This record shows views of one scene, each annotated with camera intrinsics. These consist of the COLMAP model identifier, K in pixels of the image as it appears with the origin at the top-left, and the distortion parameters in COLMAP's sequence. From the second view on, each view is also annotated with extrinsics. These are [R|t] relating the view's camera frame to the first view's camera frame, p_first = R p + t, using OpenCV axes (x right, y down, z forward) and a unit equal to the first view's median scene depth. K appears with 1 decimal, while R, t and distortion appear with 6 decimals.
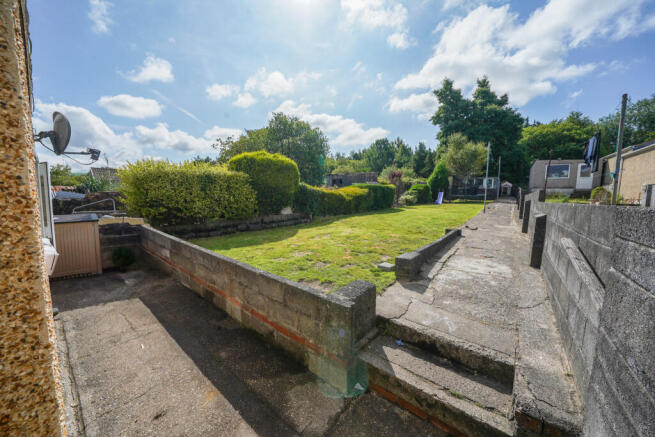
lens RADIAL K [[228.6, 0, 327.5], [0, 228.6, 218.5], [0, 0, 1]] dist [-0.011459, 0.000028]
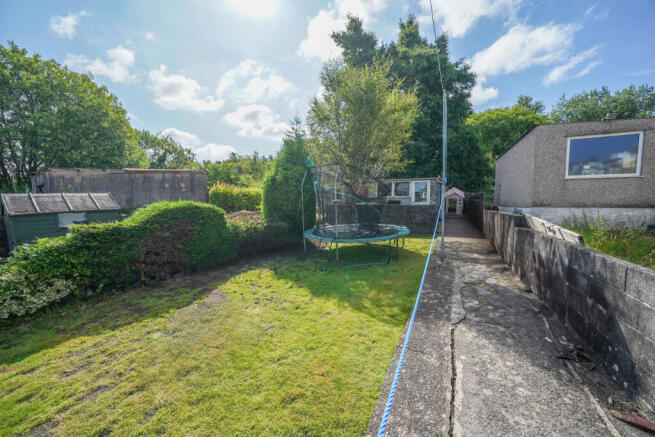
lens RADIAL K [[228.6, 0, 327.5], [0, 228.6, 218.5], [0, 0, 1]] dist [-0.011459, 0.000028]
pose [[0.981168, -0.030455, 0.190742, 0.375781], [0.035722, 0.999068, -0.024238, -0.082930], [-0.189826, 0.030595, 0.981341, 0.506287]]
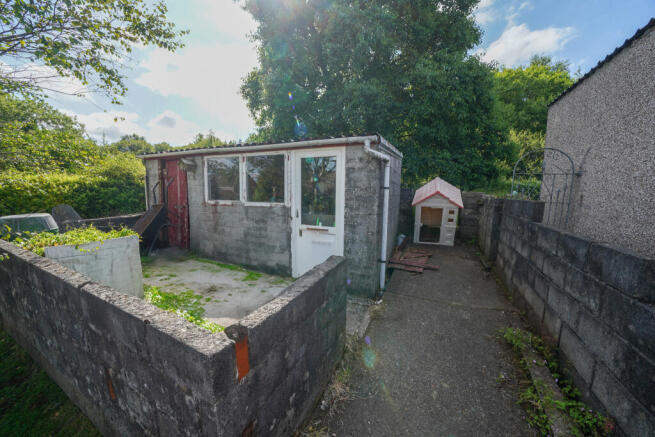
lens RADIAL K [[228.6, 0, 327.5], [0, 228.6, 218.5], [0, 0, 1]] dist [-0.011459, 0.000028]
pose [[0.974319, -0.026188, 0.223643, 0.583893], [0.020682, 0.999423, 0.026925, -0.121360], [-0.224219, -0.021609, 0.974299, 0.742442]]
